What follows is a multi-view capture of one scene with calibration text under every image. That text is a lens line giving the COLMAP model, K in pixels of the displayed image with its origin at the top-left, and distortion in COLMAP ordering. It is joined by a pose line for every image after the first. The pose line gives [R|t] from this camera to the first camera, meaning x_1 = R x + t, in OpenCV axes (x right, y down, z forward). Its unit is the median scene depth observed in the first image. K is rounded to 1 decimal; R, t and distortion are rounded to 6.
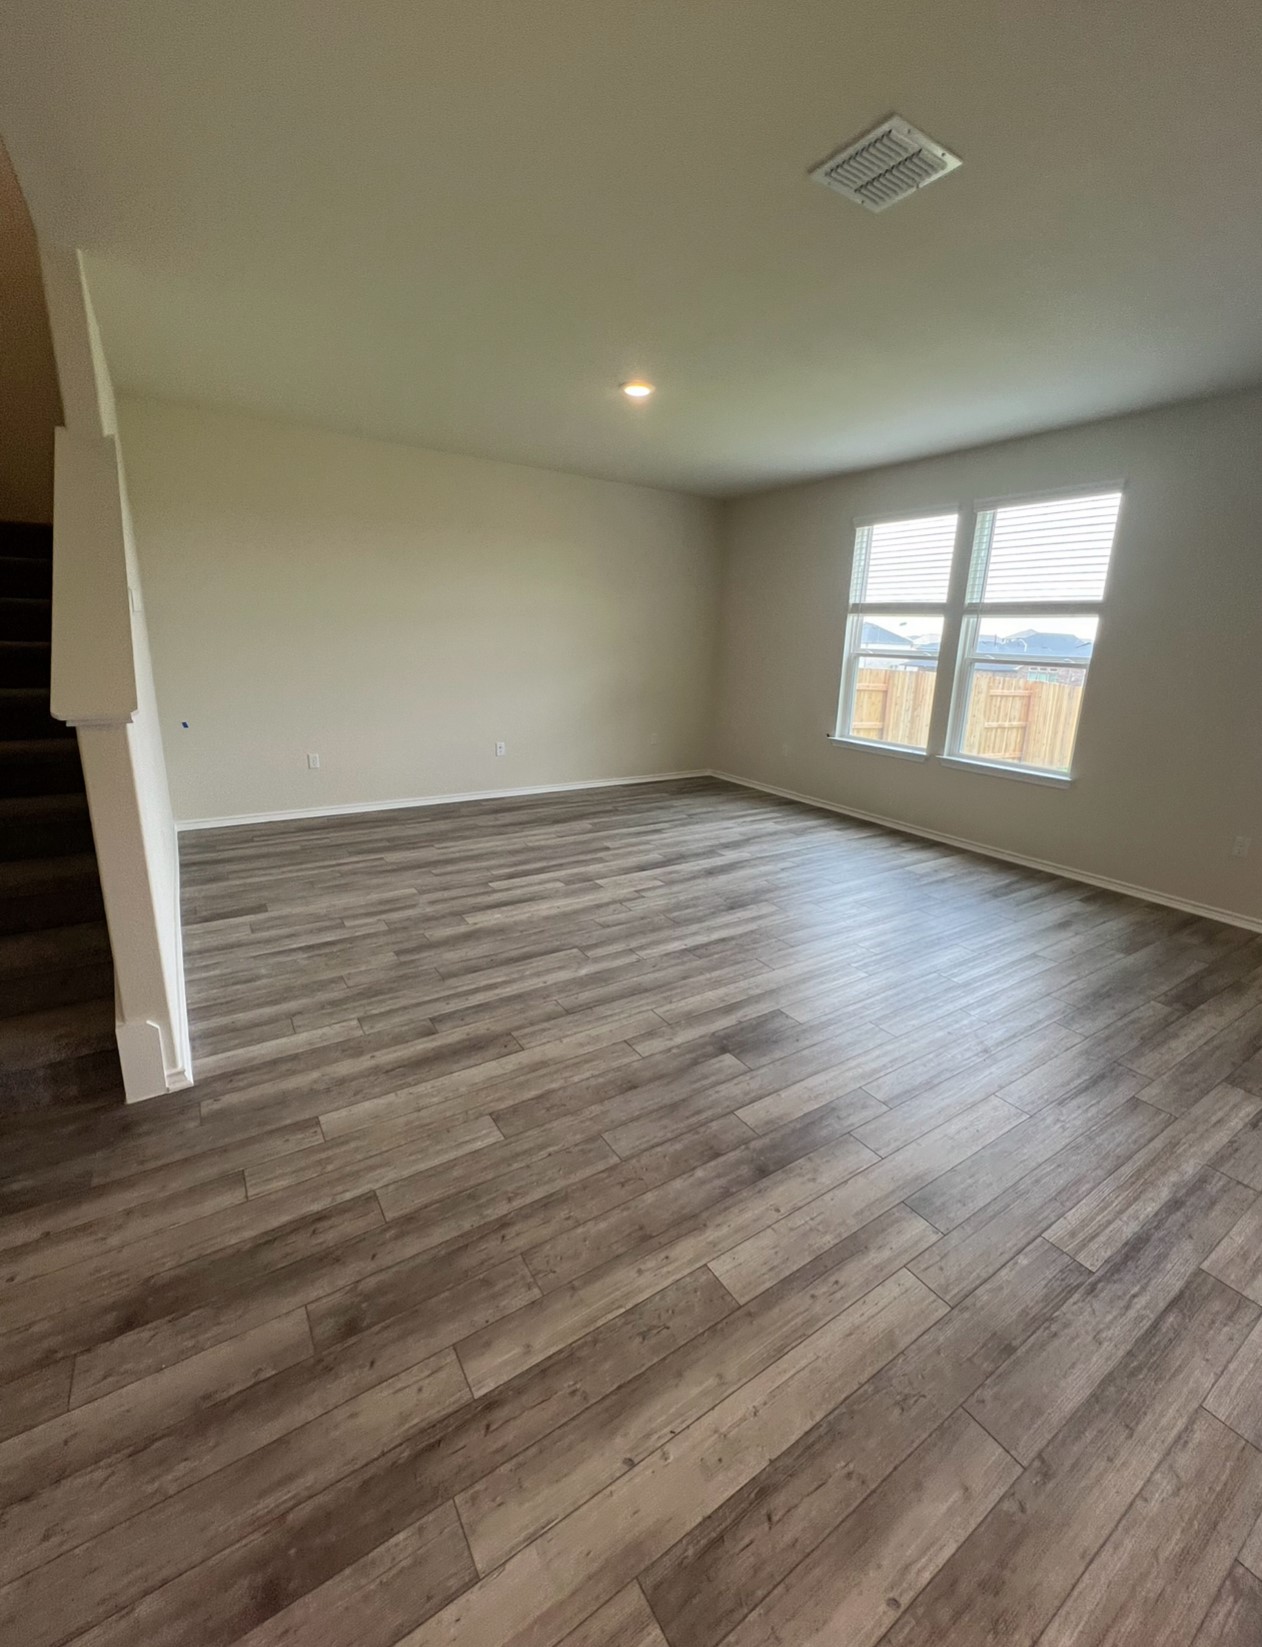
lens RADIAL K [[712.7, 0, 662.8], [0, 712.7, 820.2], [0, 0, 1]] dist [-0.000632, 0.000672]
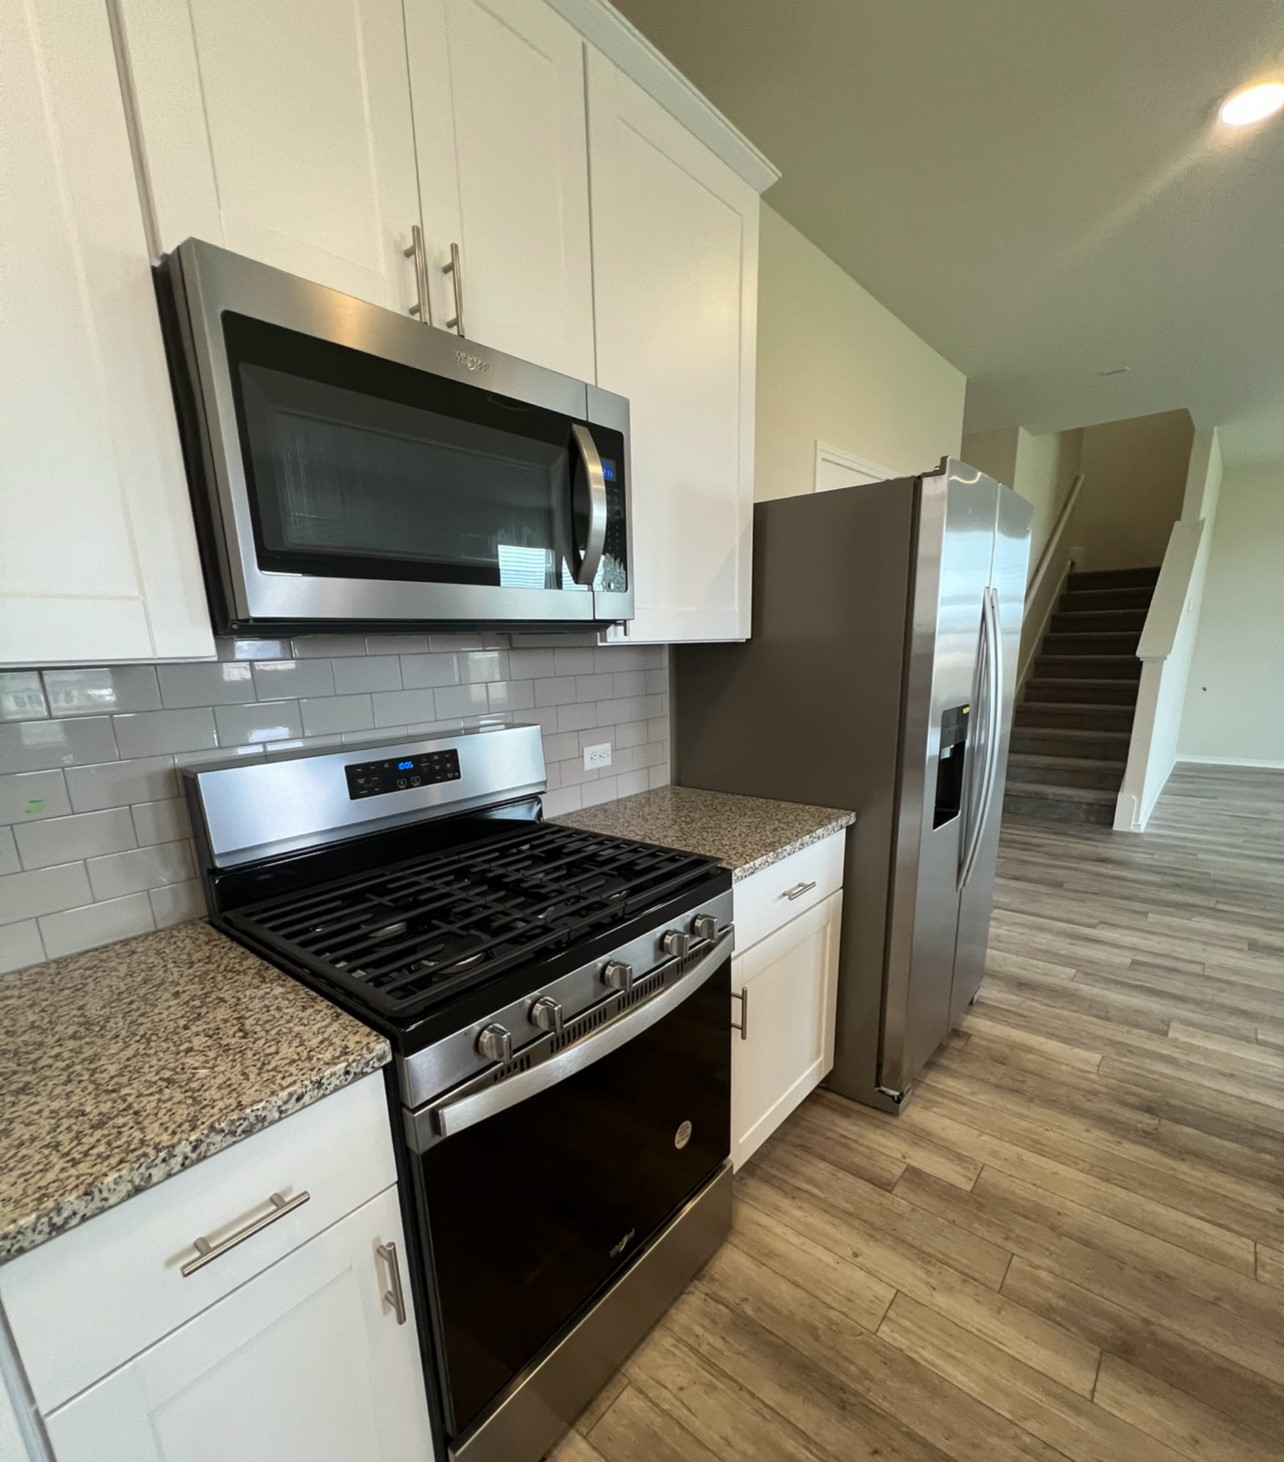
lens RADIAL K [[690.3, 0, 639.4], [0, 690.3, 814.8], [0, 0, 1]] dist [-0.007881, -0.000233]
pose [[0.268357, 0.199426, -0.942451, 0.761068], [-0.207623, 0.967317, 0.145568, 0.300162], [0.940679, 0.156611, 0.300992, -0.917282]]
